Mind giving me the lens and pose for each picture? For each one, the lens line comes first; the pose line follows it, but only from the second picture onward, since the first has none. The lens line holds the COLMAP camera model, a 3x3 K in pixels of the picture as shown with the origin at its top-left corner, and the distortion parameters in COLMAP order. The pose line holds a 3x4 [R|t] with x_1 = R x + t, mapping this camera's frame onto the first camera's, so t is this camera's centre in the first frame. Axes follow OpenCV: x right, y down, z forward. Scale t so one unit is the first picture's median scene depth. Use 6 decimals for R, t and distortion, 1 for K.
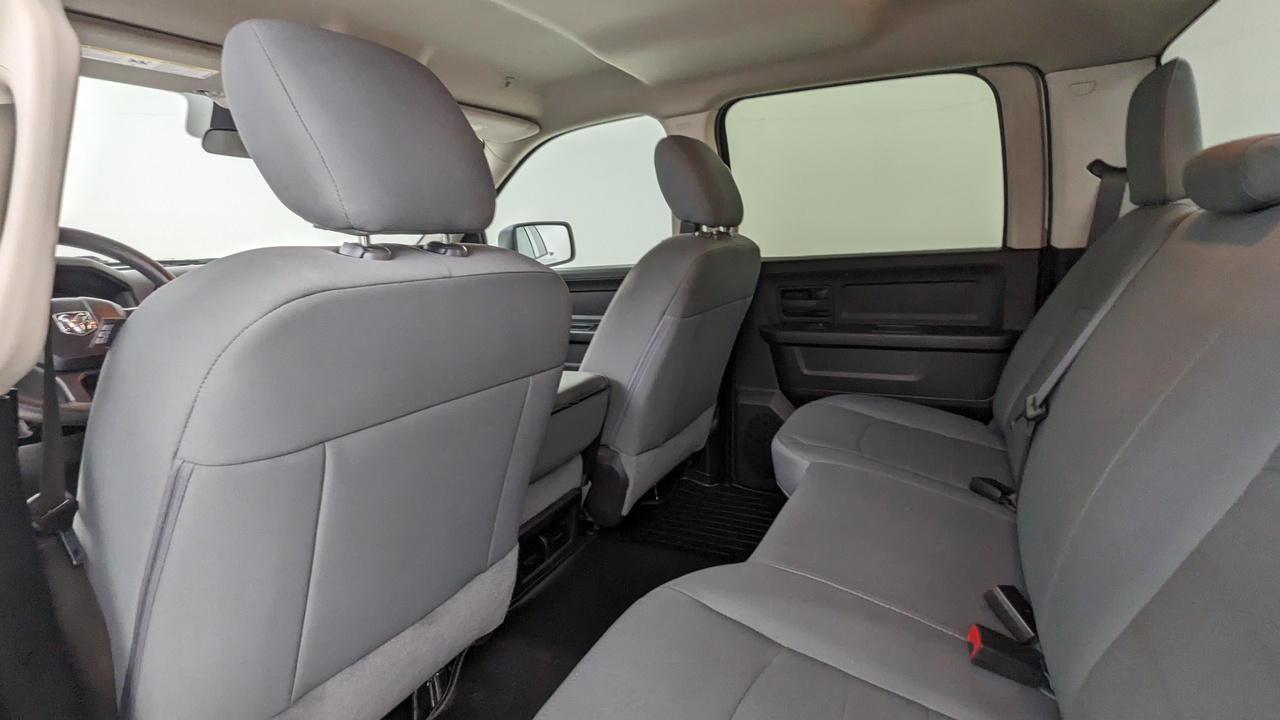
lens RADIAL K [[621.2, 0, 640.0], [0, 621.2, 360.0], [0, 0, 1]] dist [0.000320, -0.000526]
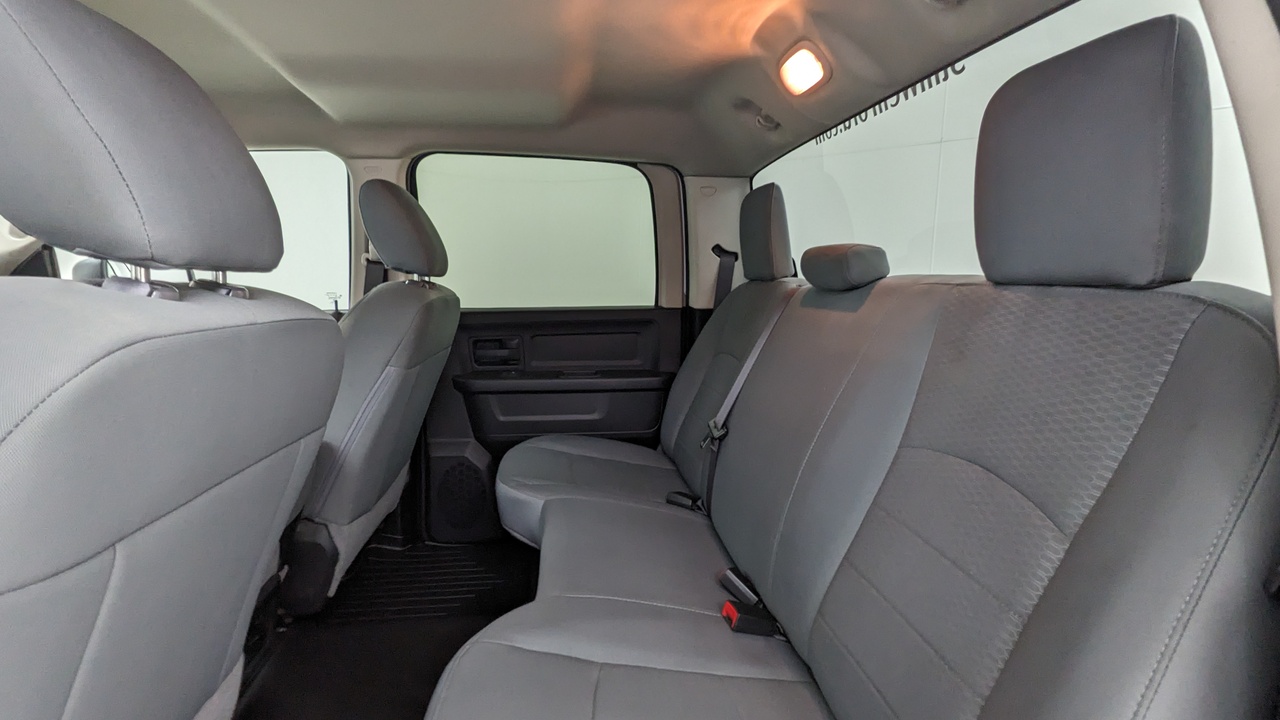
lens RADIAL K [[621.2, 0, 640.0], [0, 621.2, 360.0], [0, 0, 1]] dist [0.000320, -0.000526]
pose [[0.819806, -0.018219, 0.572351, -0.166646], [0.064412, 0.996085, -0.060554, -0.000119], [-0.569007, 0.086509, 0.817770, 0.009663]]
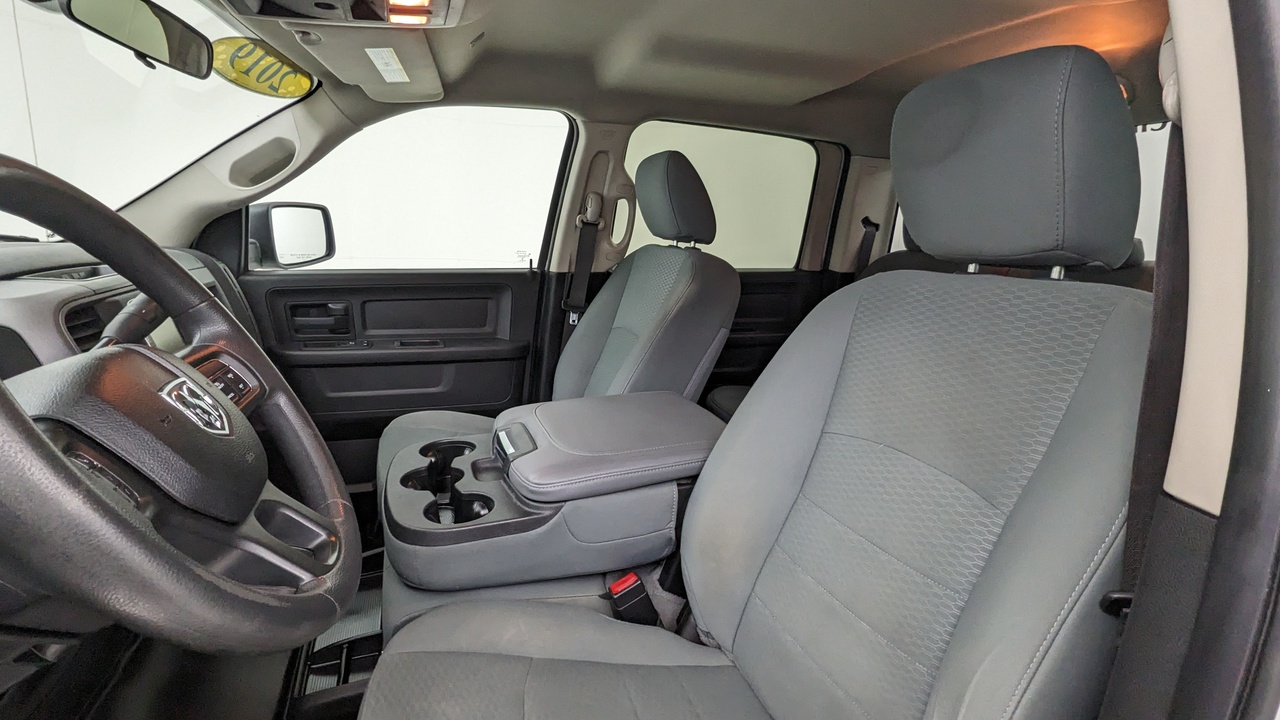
lens RADIAL K [[621.2, 0, 640.0], [0, 621.2, 360.0], [0, 0, 1]] dist [0.000320, -0.000526]
pose [[0.600186, -0.070850, 0.796717, -0.815994], [0.093303, 0.995471, 0.018237, -0.037159], [-0.794400, 0.063391, 0.604078, 0.477215]]
